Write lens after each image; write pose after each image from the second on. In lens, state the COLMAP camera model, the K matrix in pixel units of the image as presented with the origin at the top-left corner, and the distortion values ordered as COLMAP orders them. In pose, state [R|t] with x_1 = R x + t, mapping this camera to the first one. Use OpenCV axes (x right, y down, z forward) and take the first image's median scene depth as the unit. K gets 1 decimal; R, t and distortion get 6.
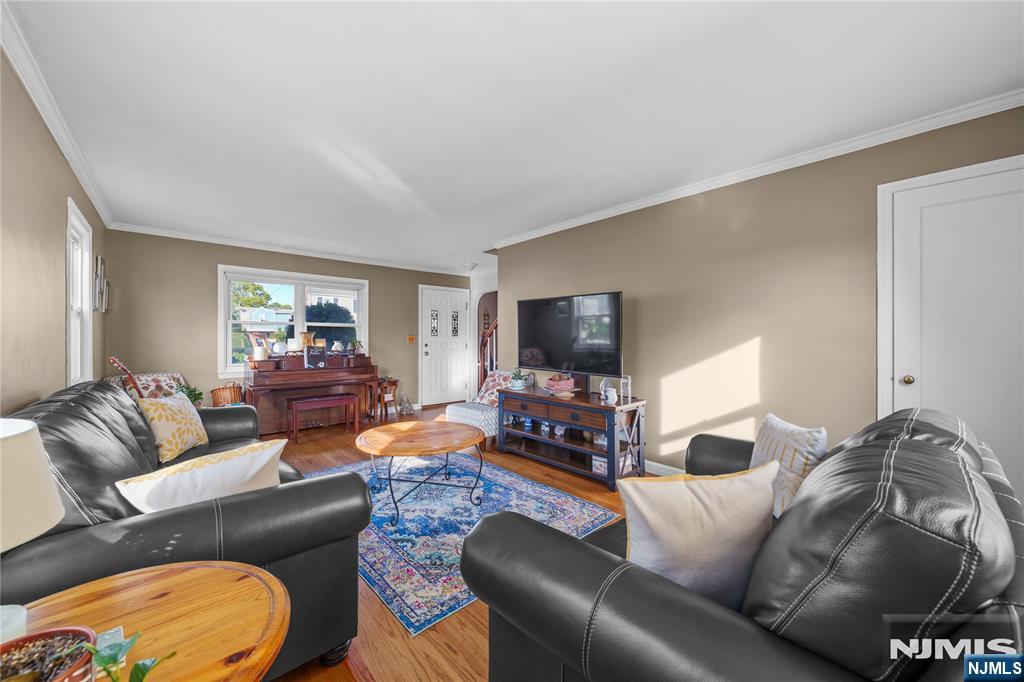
lens RADIAL K [[380.5, 0, 509.4], [0, 380.5, 339.6], [0, 0, 1]] dist [-0.001249, -0.000183]
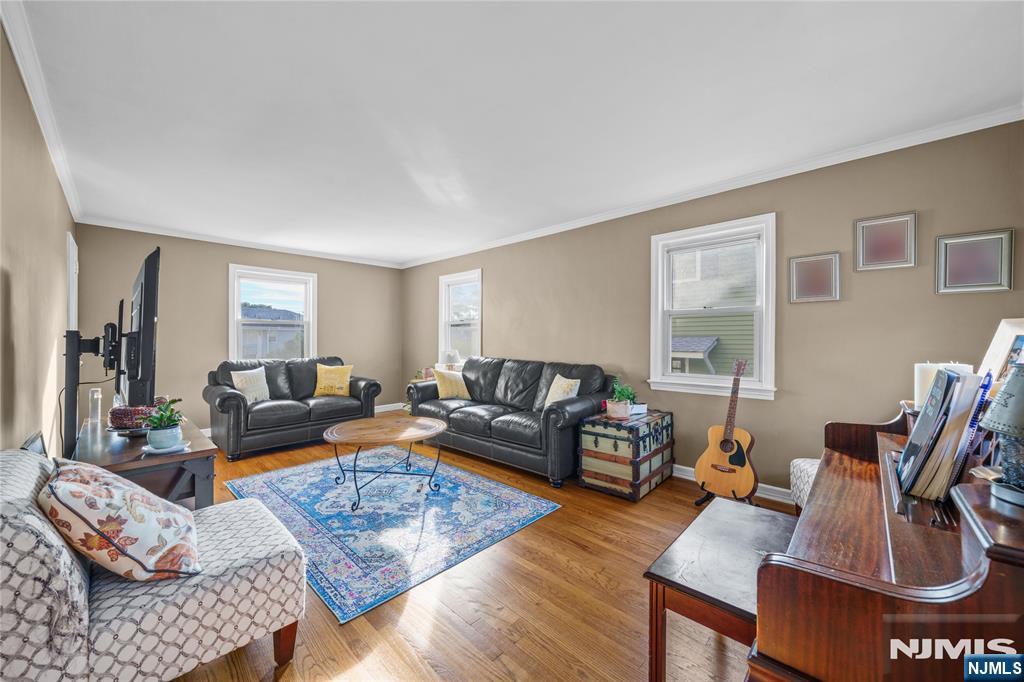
lens RADIAL K [[380.5, 0, 509.4], [0, 380.5, 339.6], [0, 0, 1]] dist [-0.001249, -0.000183]
pose [[-0.997124, -0.011545, -0.074902, -0.441515], [-0.011193, 0.999924, -0.005116, 0.000927], [0.074956, -0.004263, -0.997178, 1.907727]]
